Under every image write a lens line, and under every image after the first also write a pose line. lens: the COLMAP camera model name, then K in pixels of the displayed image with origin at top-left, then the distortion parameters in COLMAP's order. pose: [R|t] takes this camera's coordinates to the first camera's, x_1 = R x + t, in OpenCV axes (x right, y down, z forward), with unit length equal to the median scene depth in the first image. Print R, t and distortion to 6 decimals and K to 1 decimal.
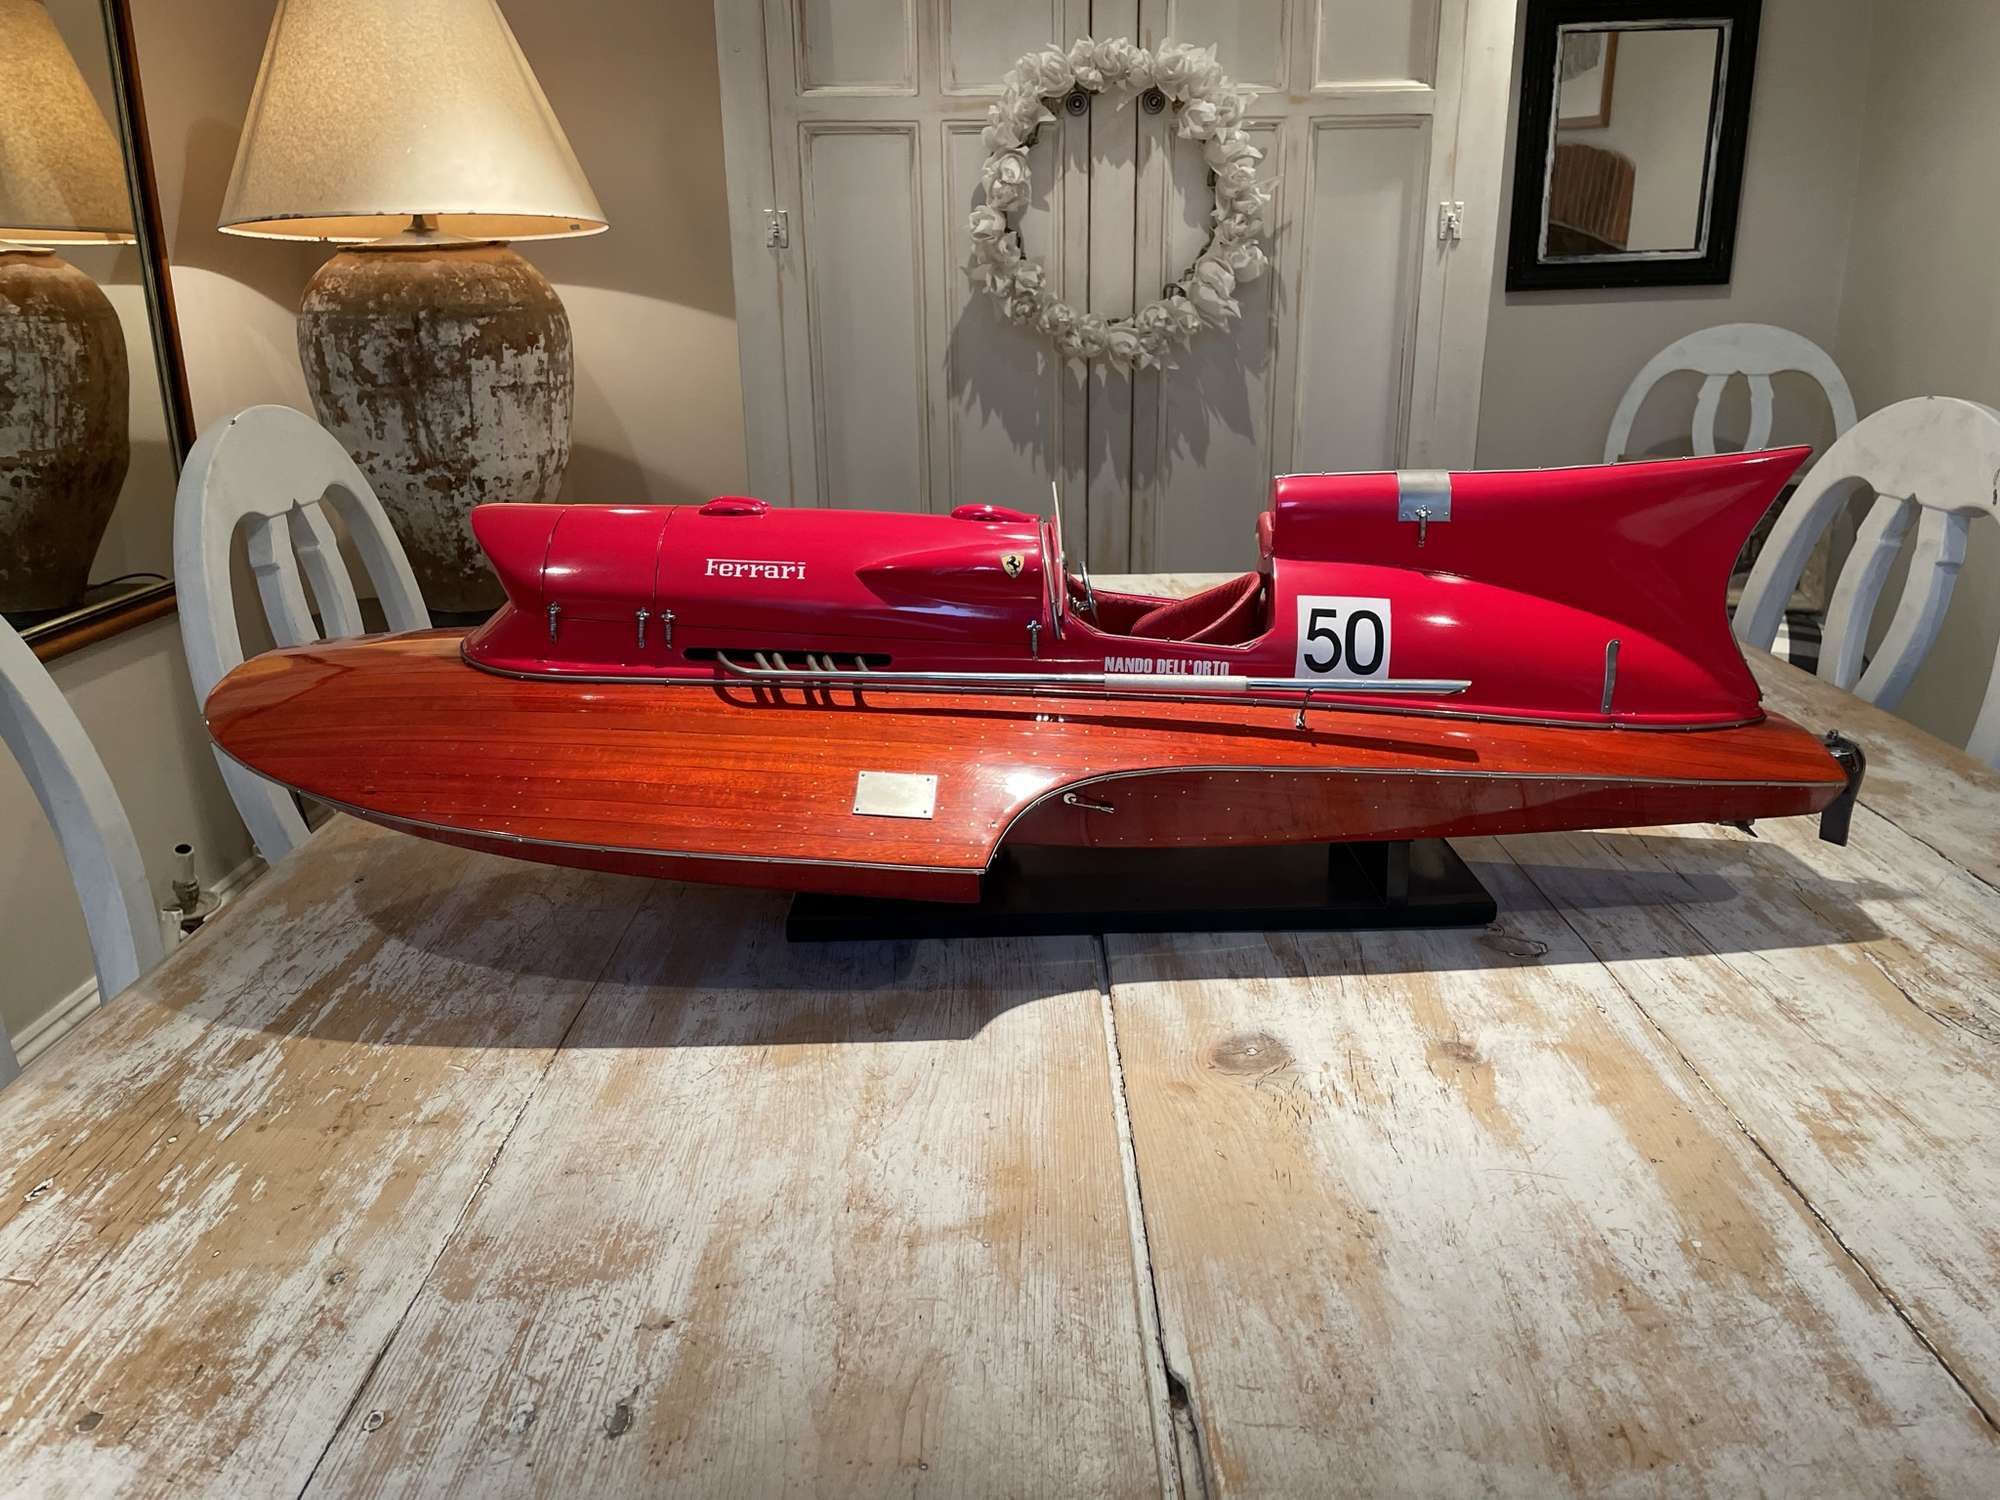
lens RADIAL K [[1505.7, 0, 1008.7], [0, 1505.7, 745.2], [0, 0, 1]] dist [0.081962, -0.108076]
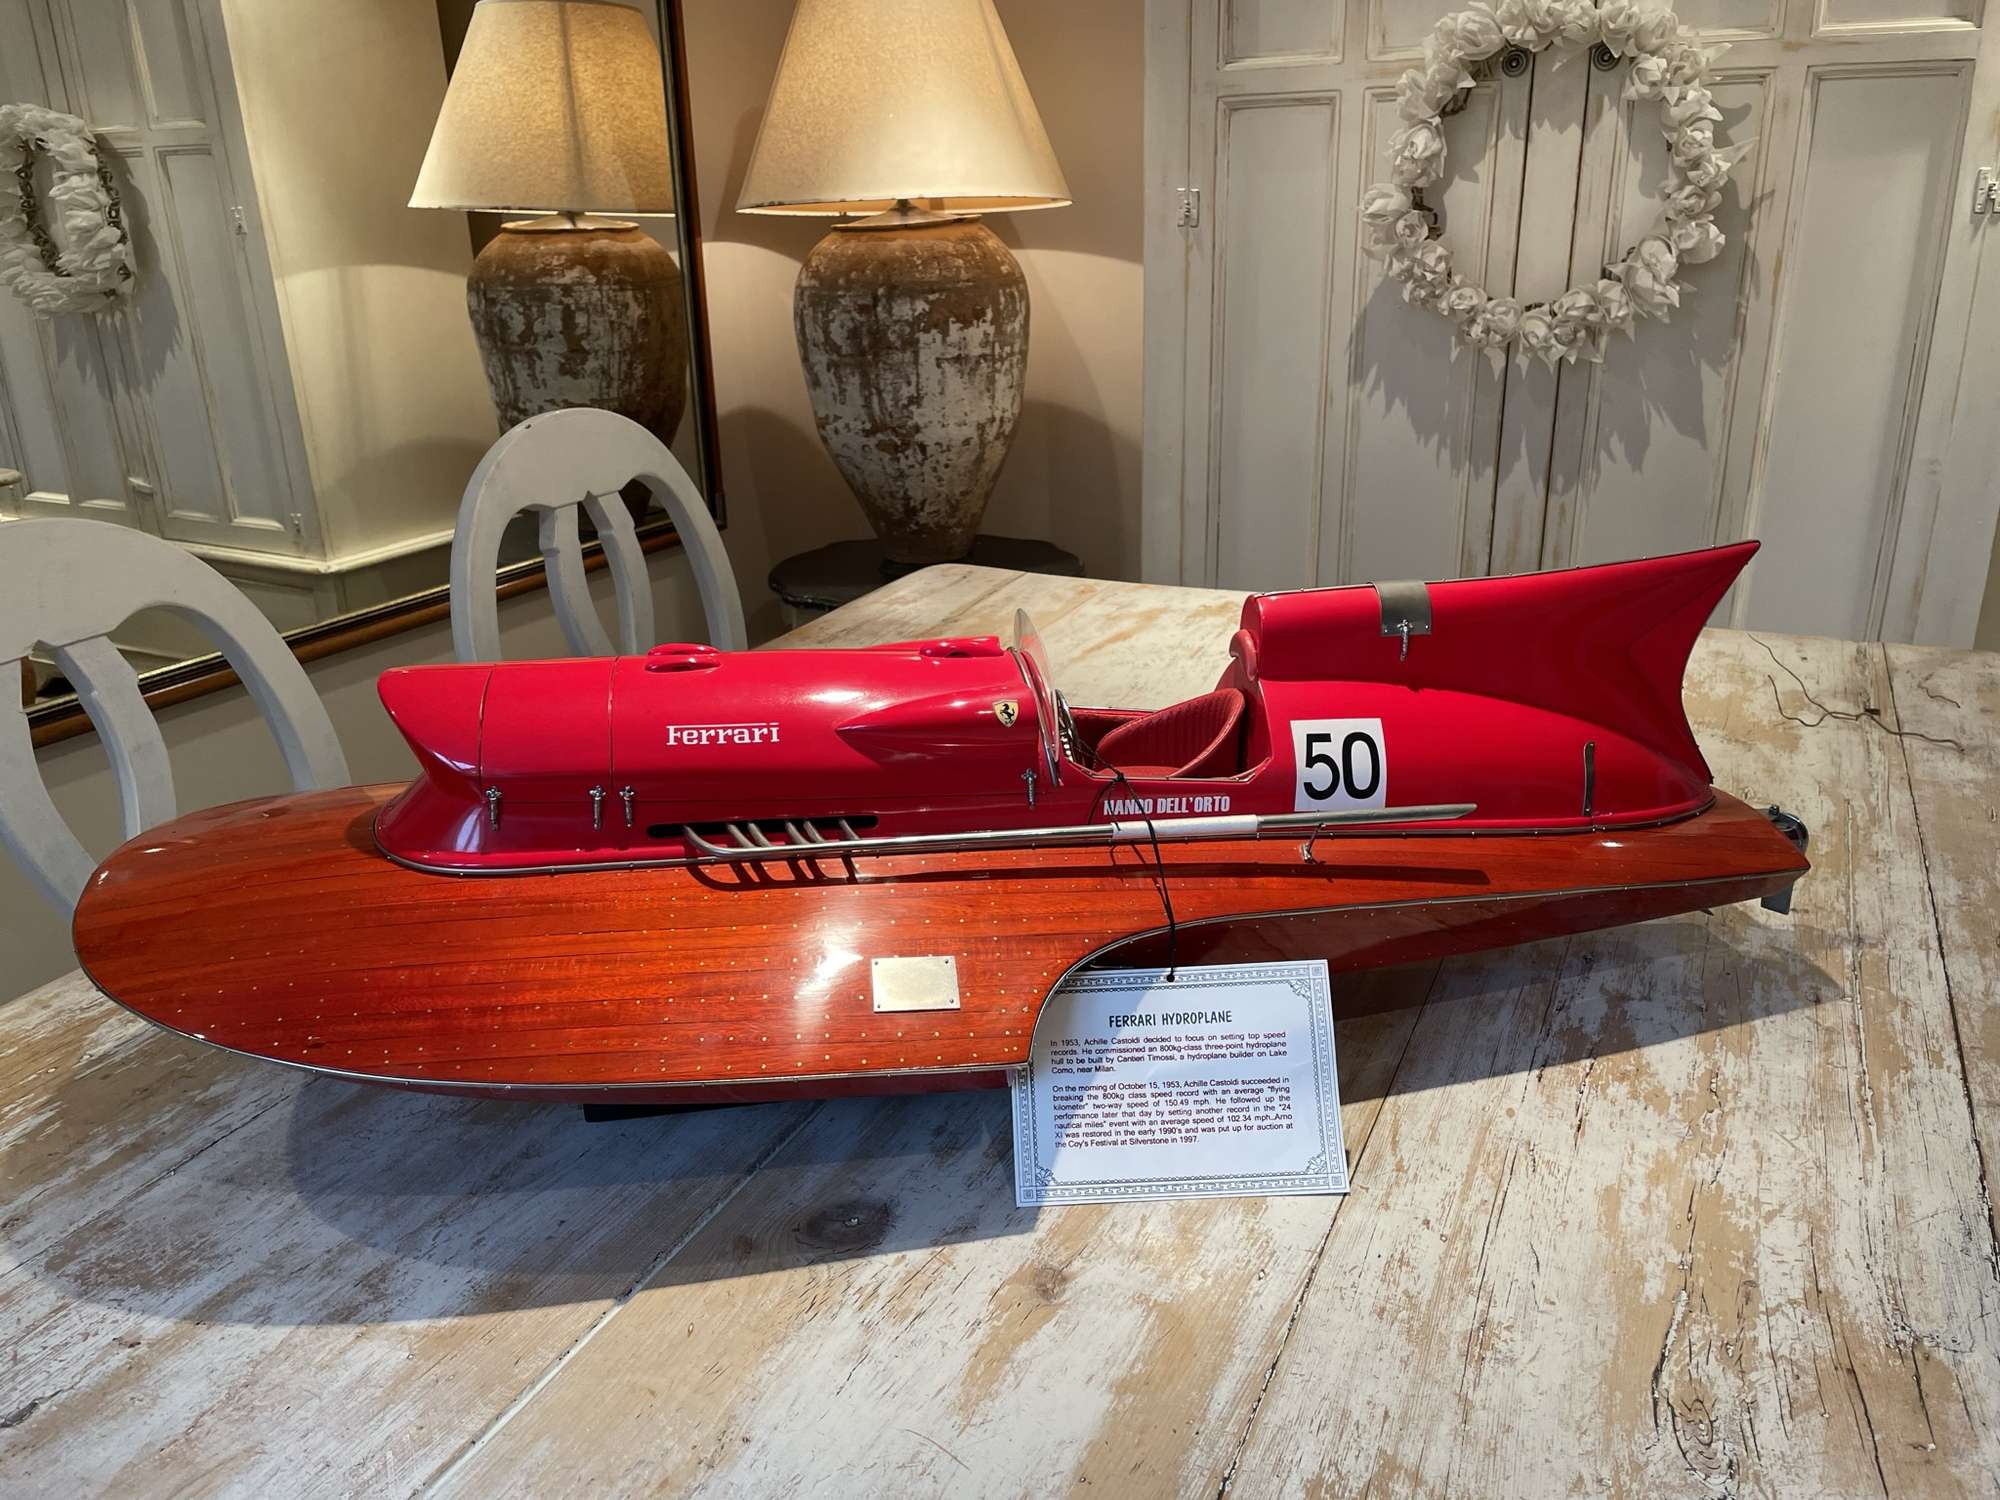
lens RADIAL K [[1504.6, 0, 994.5], [0, 1504.6, 731.2], [0, 0, 1]] dist [0.090526, -0.121568]
pose [[0.900407, 0.132701, -0.414317, 0.192582], [-0.114606, 0.991056, 0.068358, -0.058960], [0.419683, -0.014067, 0.907562, 0.052457]]
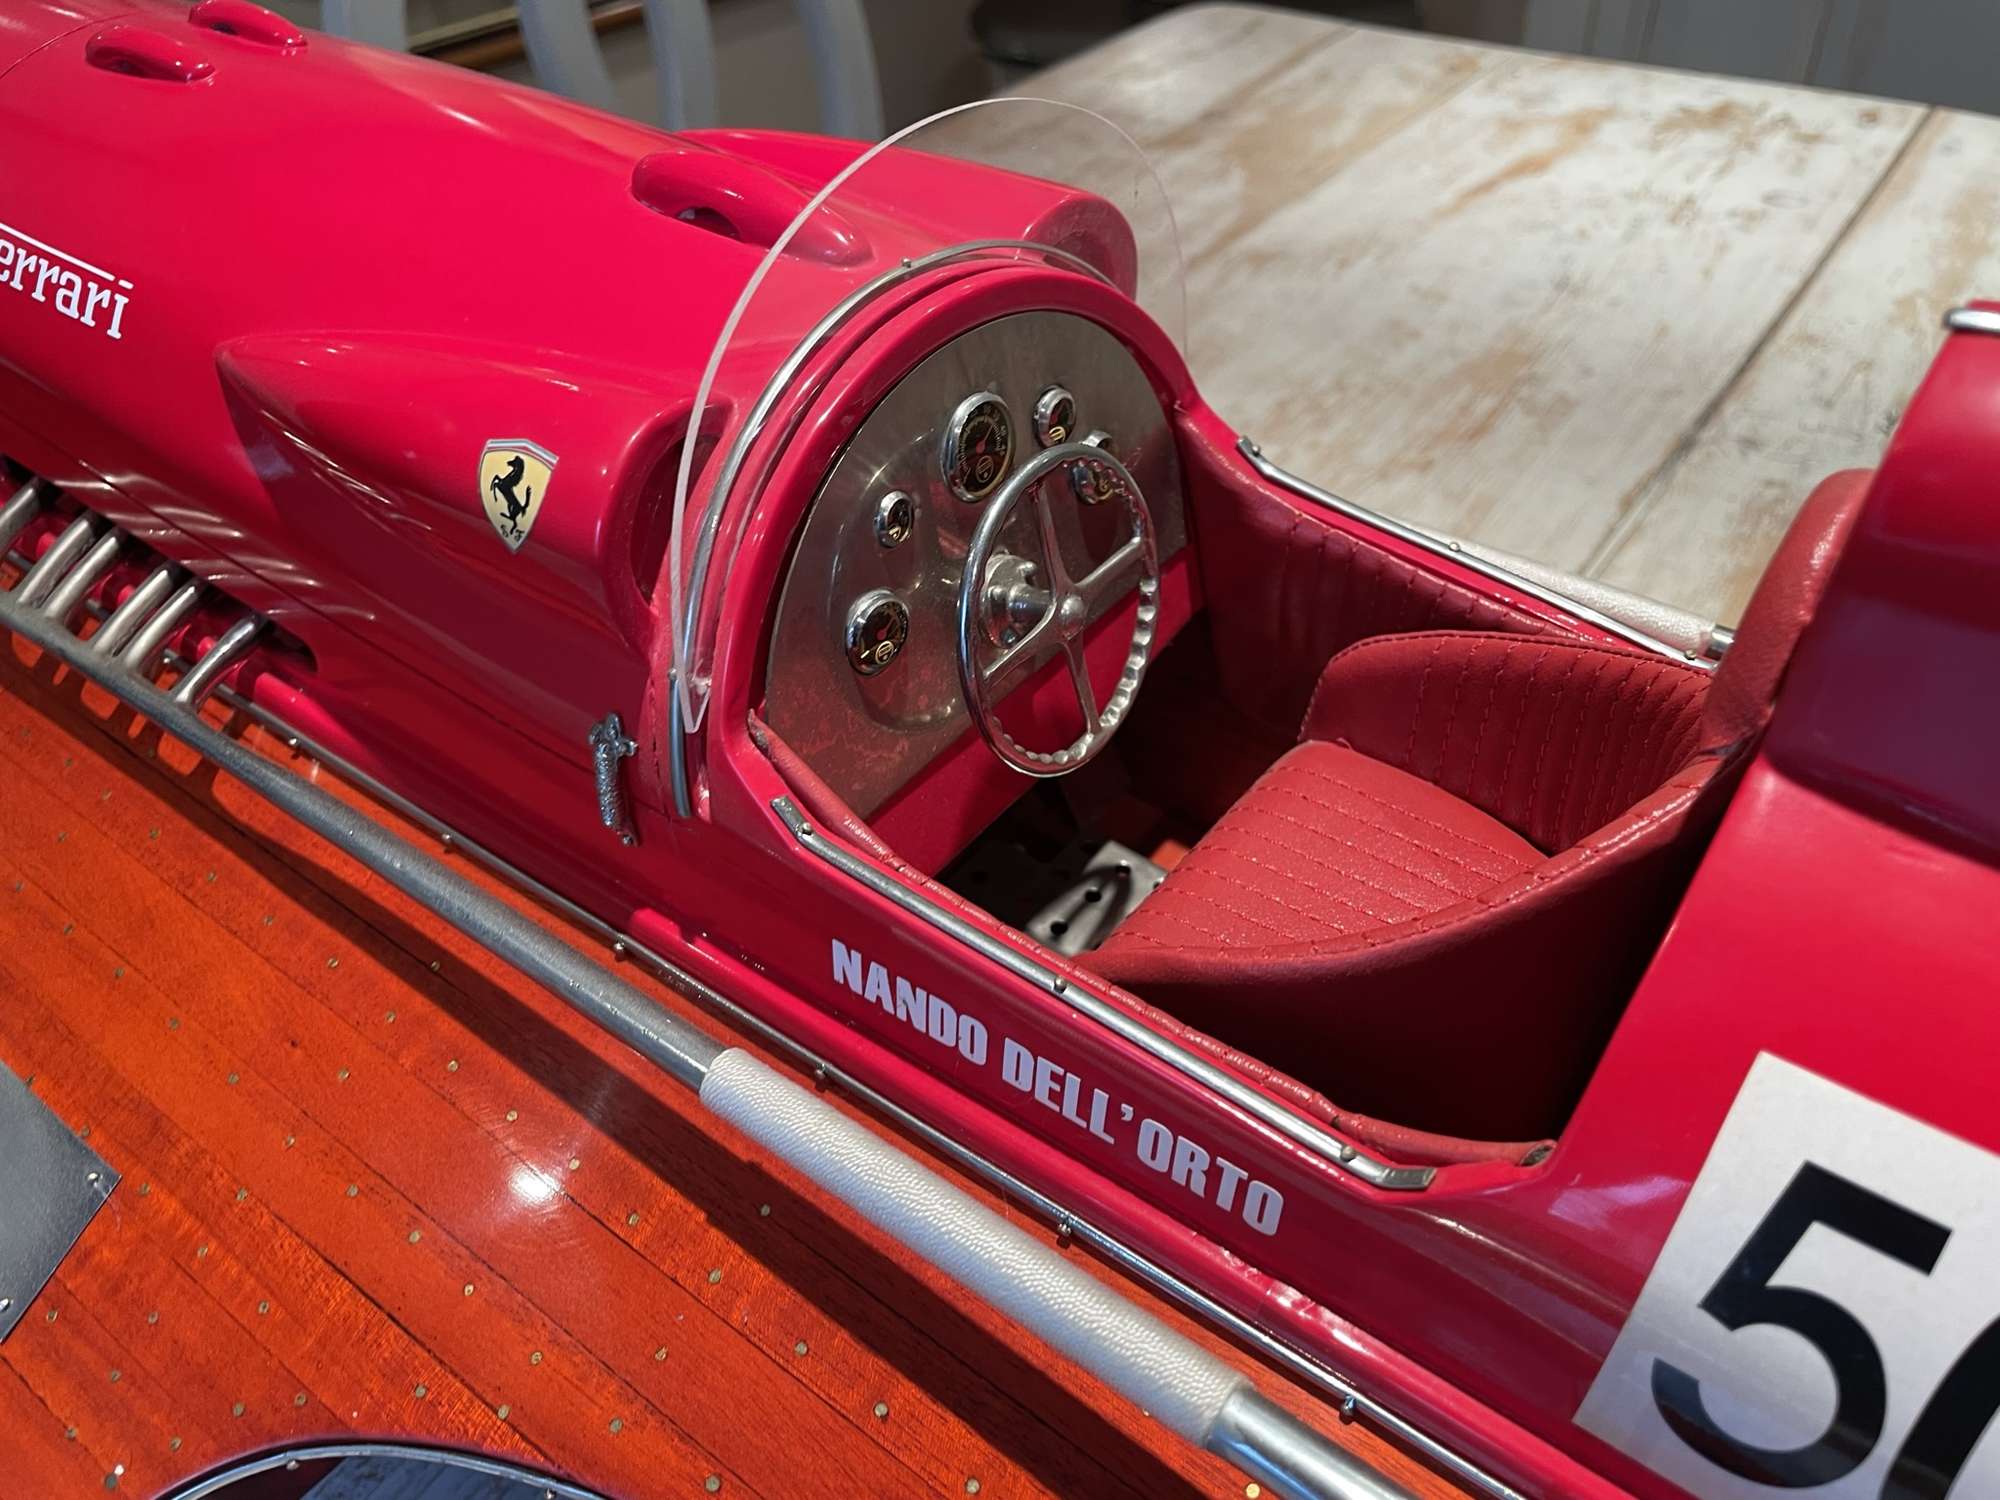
lens RADIAL K [[1528.8, 0, 934.2], [0, 1528.8, 758.0], [0, 0, 1]] dist [0.005175, -0.055003]
pose [[0.300751, 0.597740, -0.743139, 0.136145], [-0.255052, 0.801244, 0.541255, -0.081003], [0.918965, 0.026757, 0.393429, 0.342956]]
